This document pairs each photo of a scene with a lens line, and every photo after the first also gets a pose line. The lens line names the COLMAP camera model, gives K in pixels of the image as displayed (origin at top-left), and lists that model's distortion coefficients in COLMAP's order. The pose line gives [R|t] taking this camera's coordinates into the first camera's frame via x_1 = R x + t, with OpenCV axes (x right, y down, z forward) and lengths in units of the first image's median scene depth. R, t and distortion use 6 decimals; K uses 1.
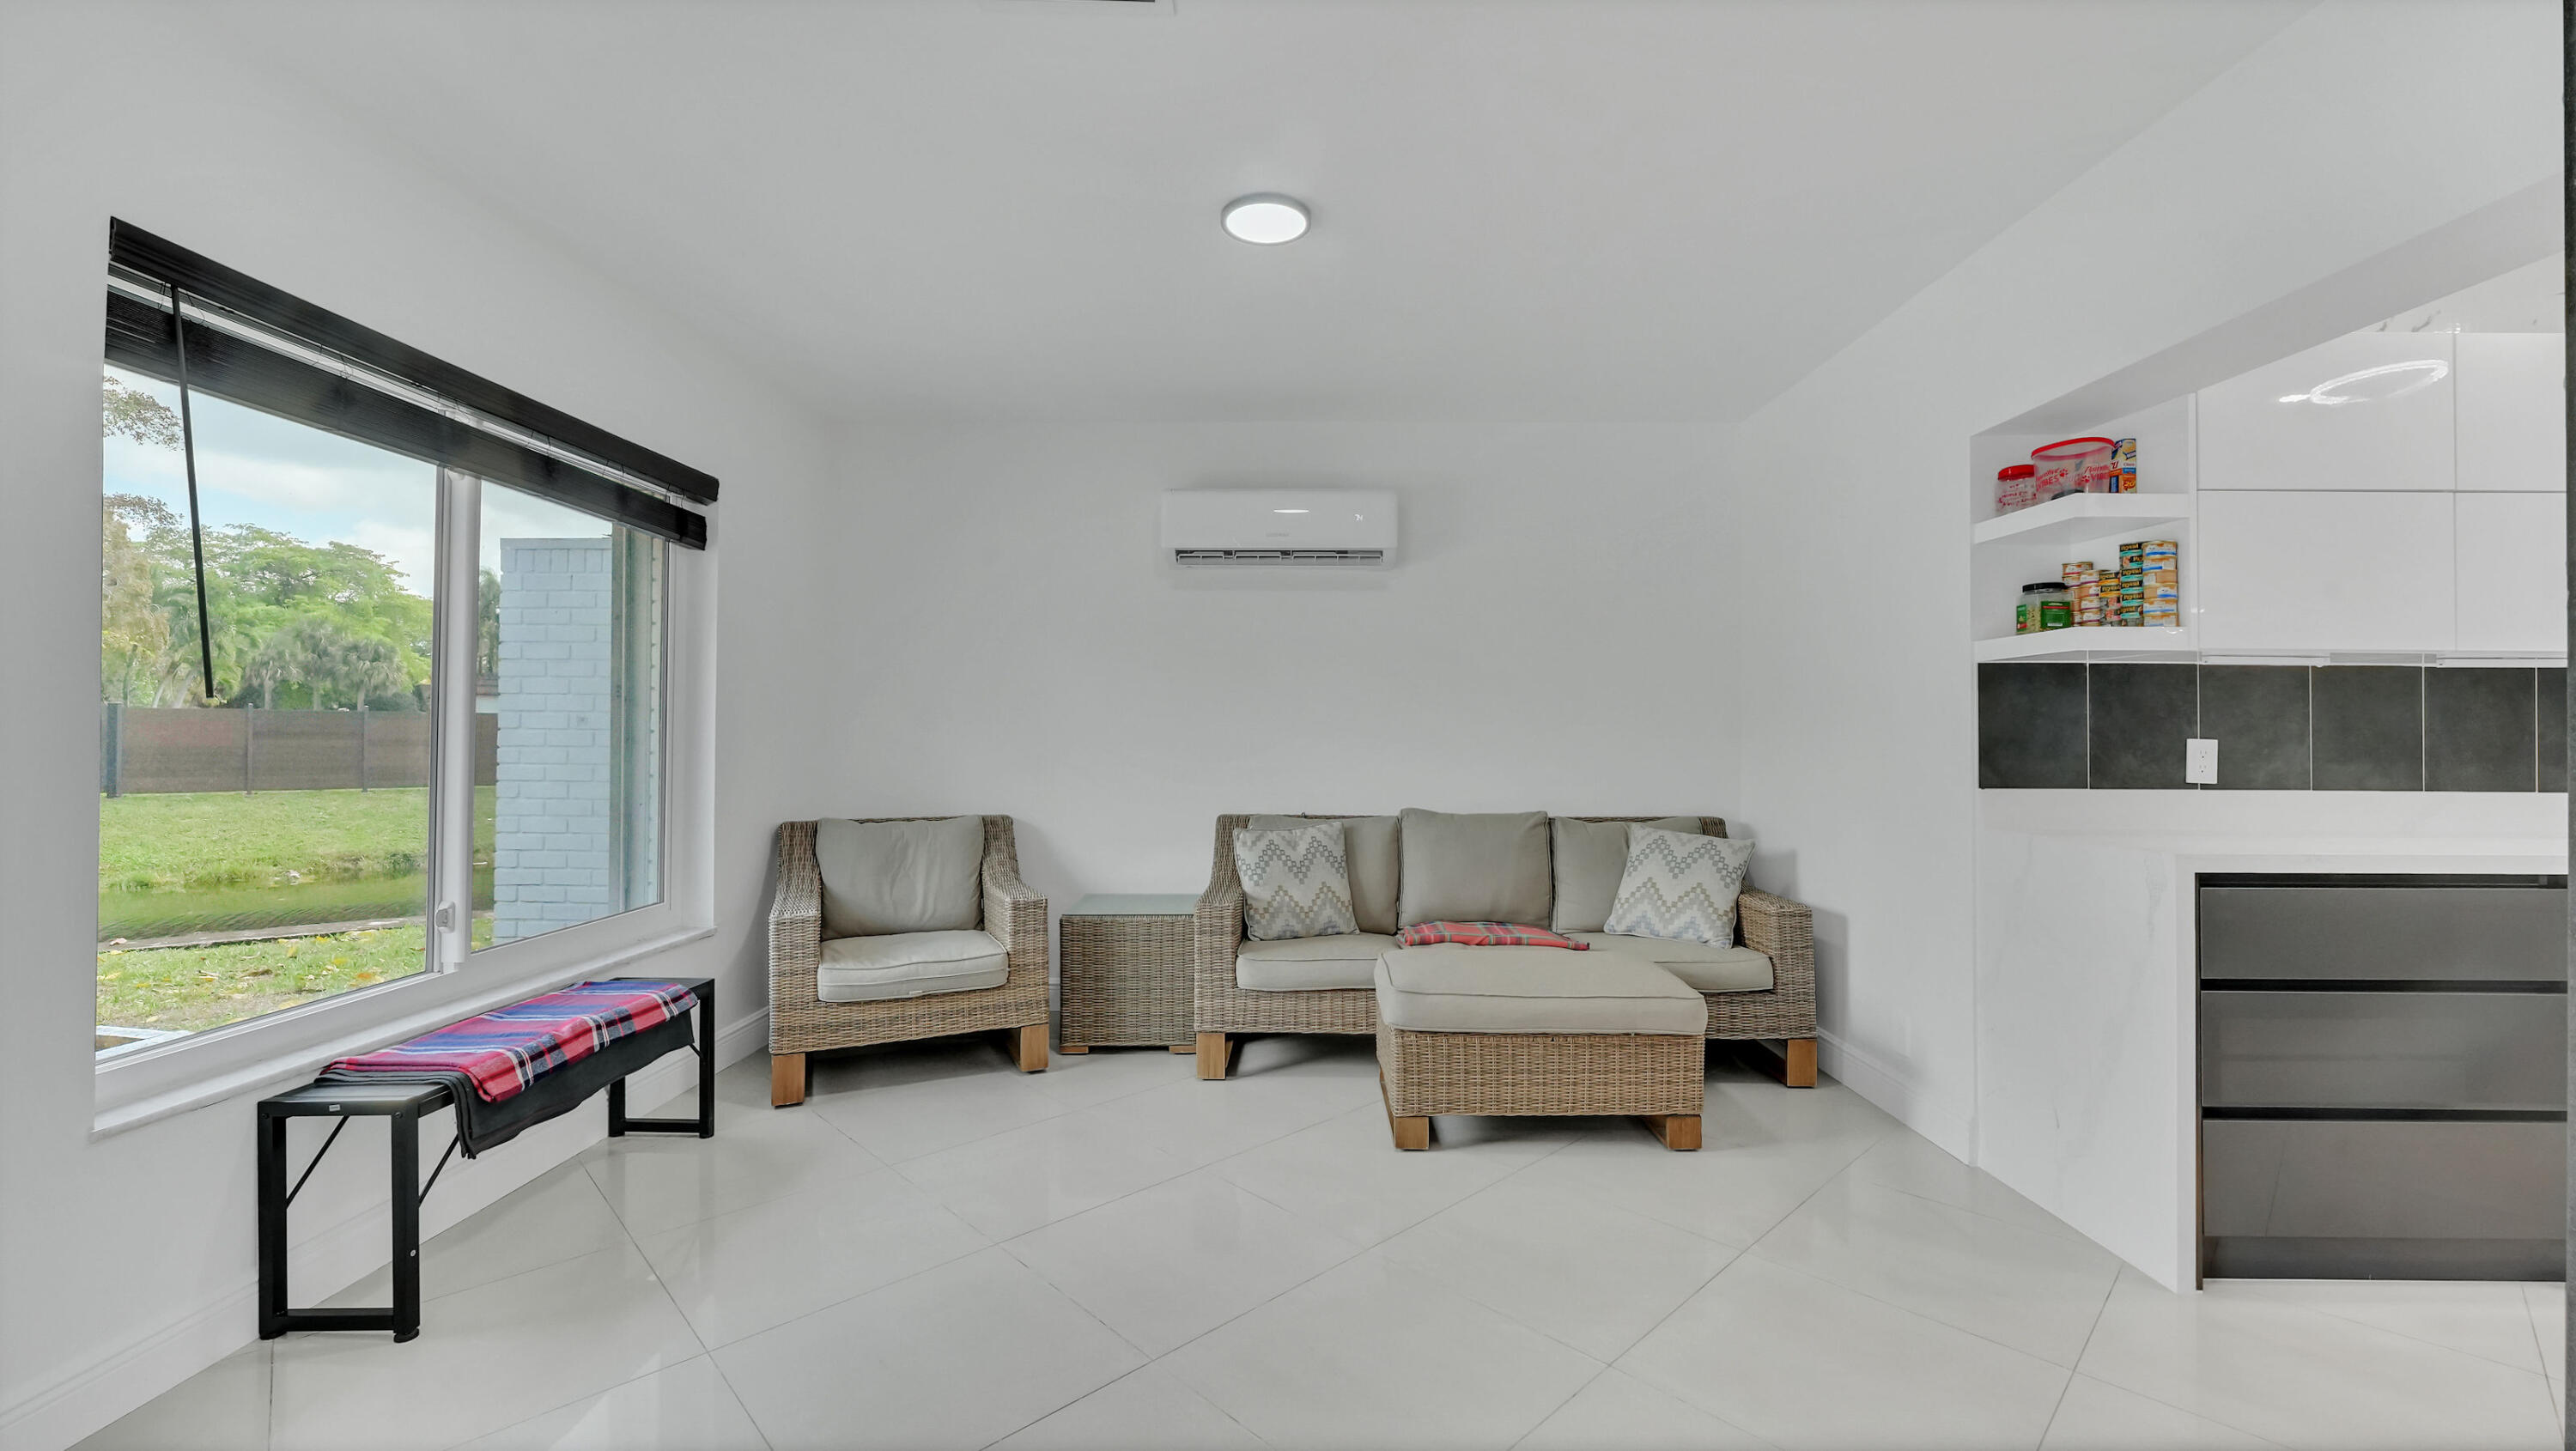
lens RADIAL K [[1028.0, 0, 1292.6], [0, 1028.0, 726.9], [0, 0, 1]] dist [-0.003773, -0.000012]
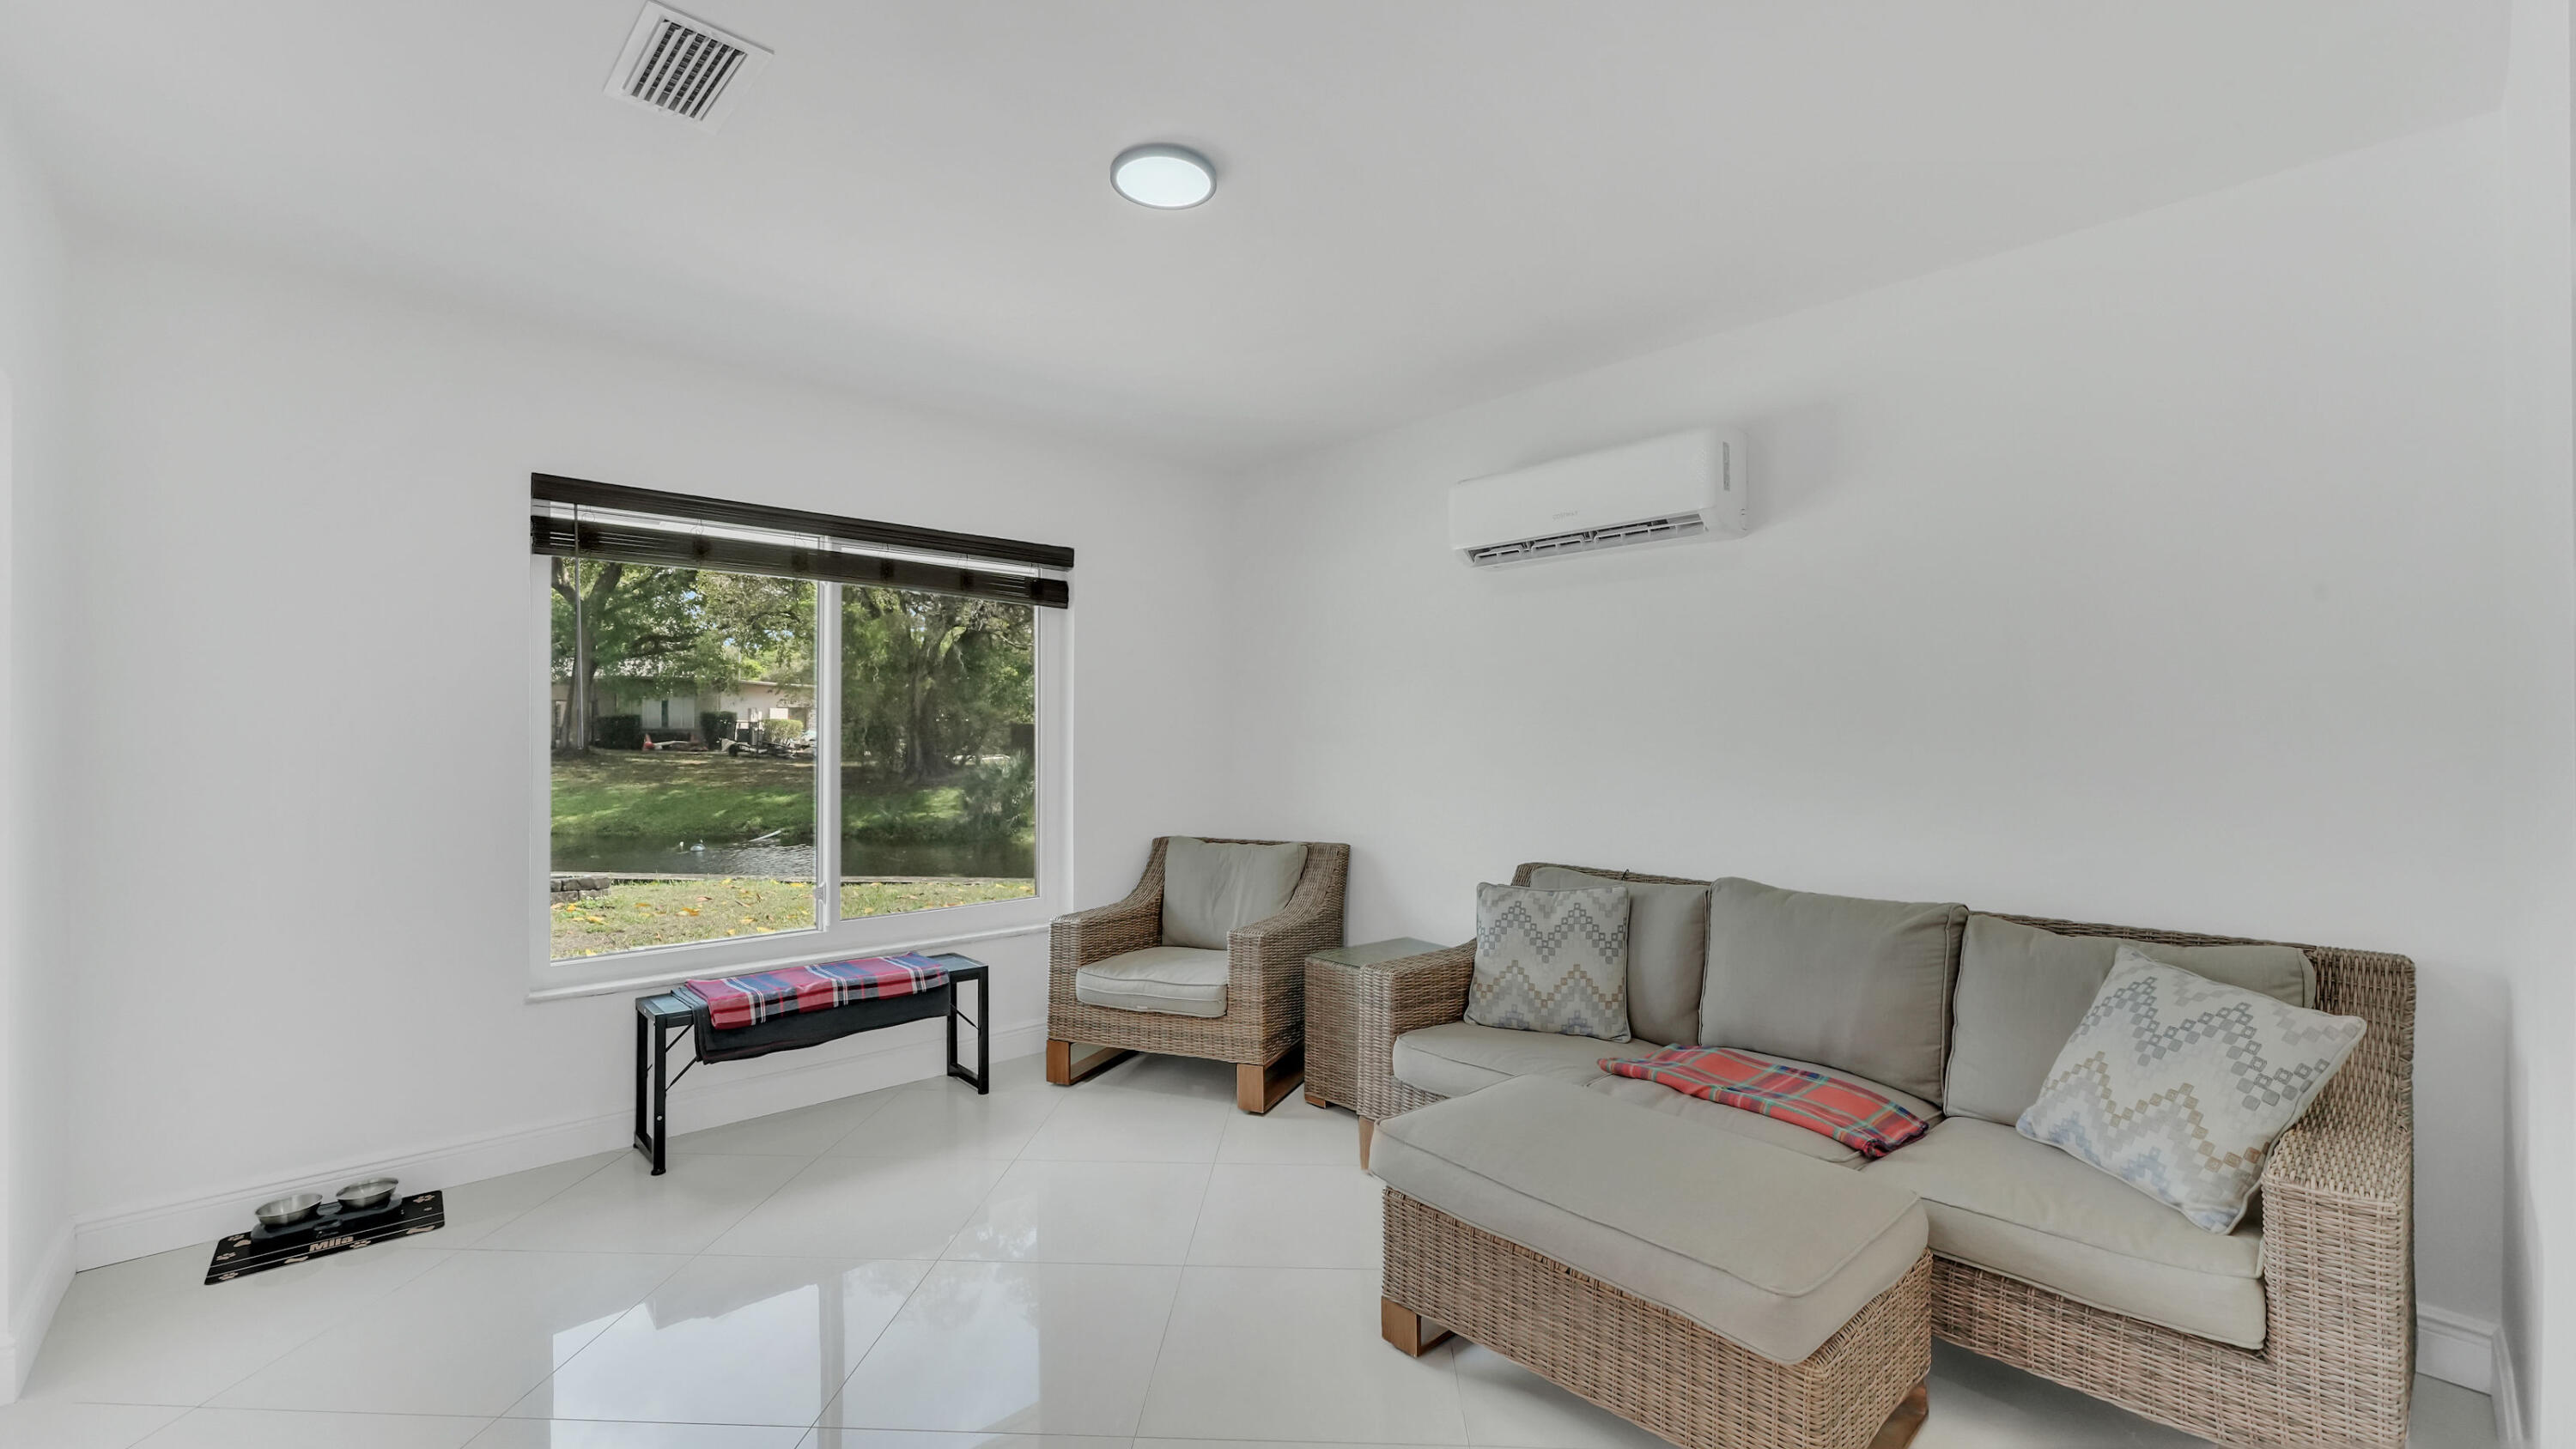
lens RADIAL K [[1027.9, 0, 1292.6], [0, 1027.9, 725.9], [0, 0, 1]] dist [-0.003773, -0.000012]
pose [[0.692085, -0.008843, -0.721761, 0.492413], [0.005055, 0.999960, -0.007404, -0.023517], [0.721798, 0.001476, 0.692102, 0.364157]]
